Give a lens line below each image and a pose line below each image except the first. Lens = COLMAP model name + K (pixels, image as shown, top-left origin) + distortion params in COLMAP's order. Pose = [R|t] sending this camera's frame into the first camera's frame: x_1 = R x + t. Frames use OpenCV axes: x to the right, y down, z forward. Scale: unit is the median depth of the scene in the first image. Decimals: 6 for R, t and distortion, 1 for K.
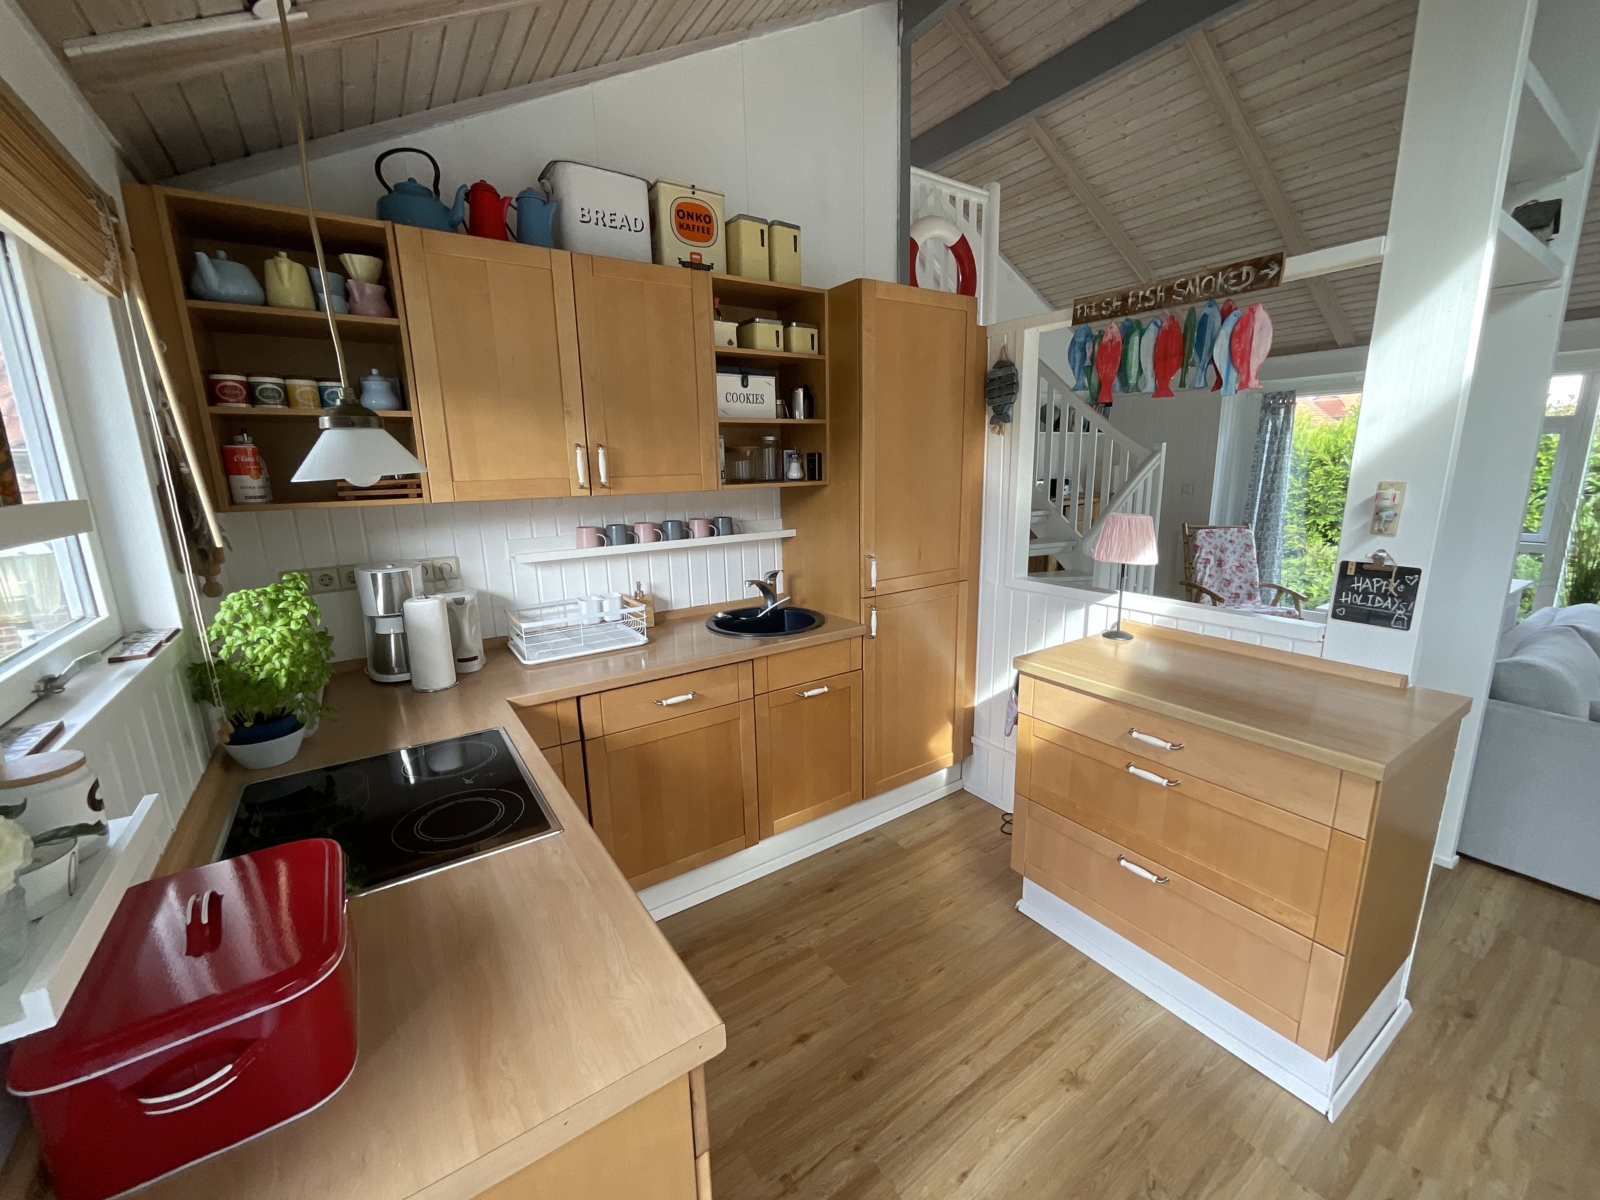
lens RADIAL K [[643.8, 0, 797.2], [0, 643.8, 606.0], [0, 0, 1]] dist [0.000038, -0.001198]
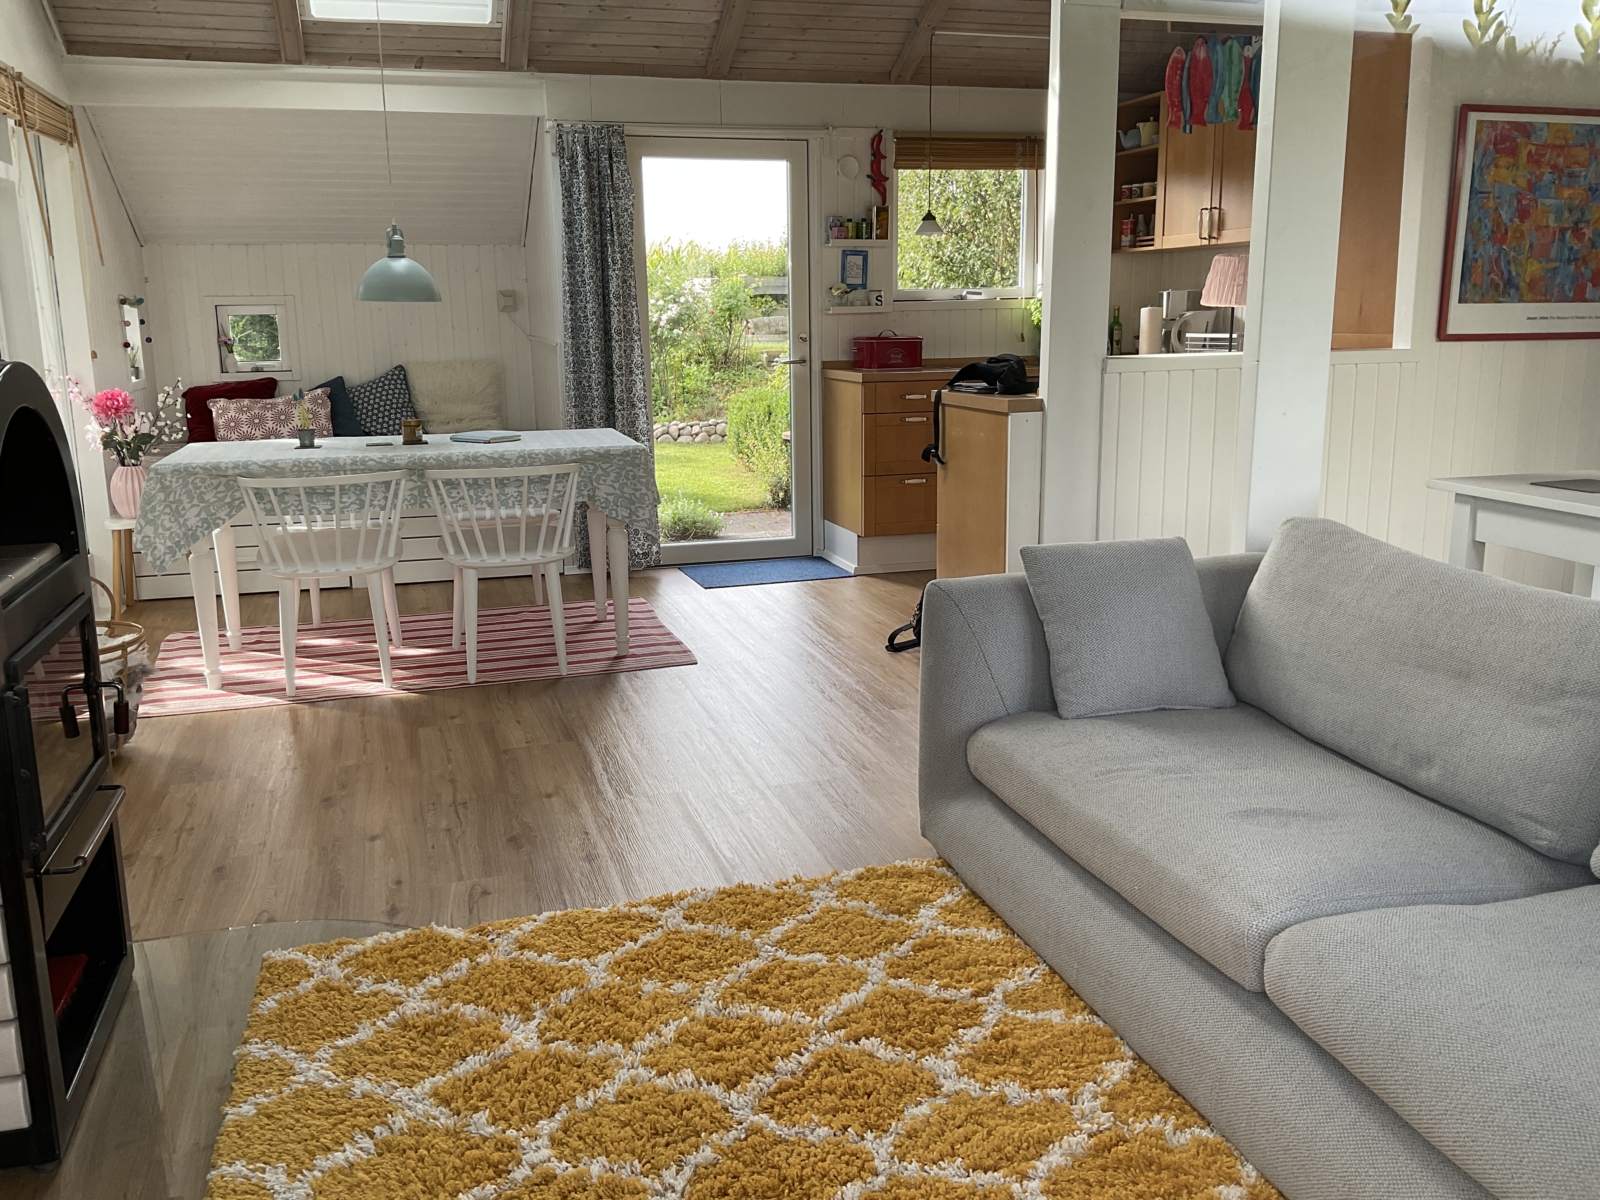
lens RADIAL K [[1320.8, 0, 796.7], [0, 1320.8, 597.4], [0, 0, 1]] dist [0.058811, -0.096658]
pose [[-0.298758, 0.226294, -0.927111, 1.129422], [-0.190629, 0.937750, 0.290321, -0.048294], [0.935096, 0.263470, -0.237022, 0.419040]]
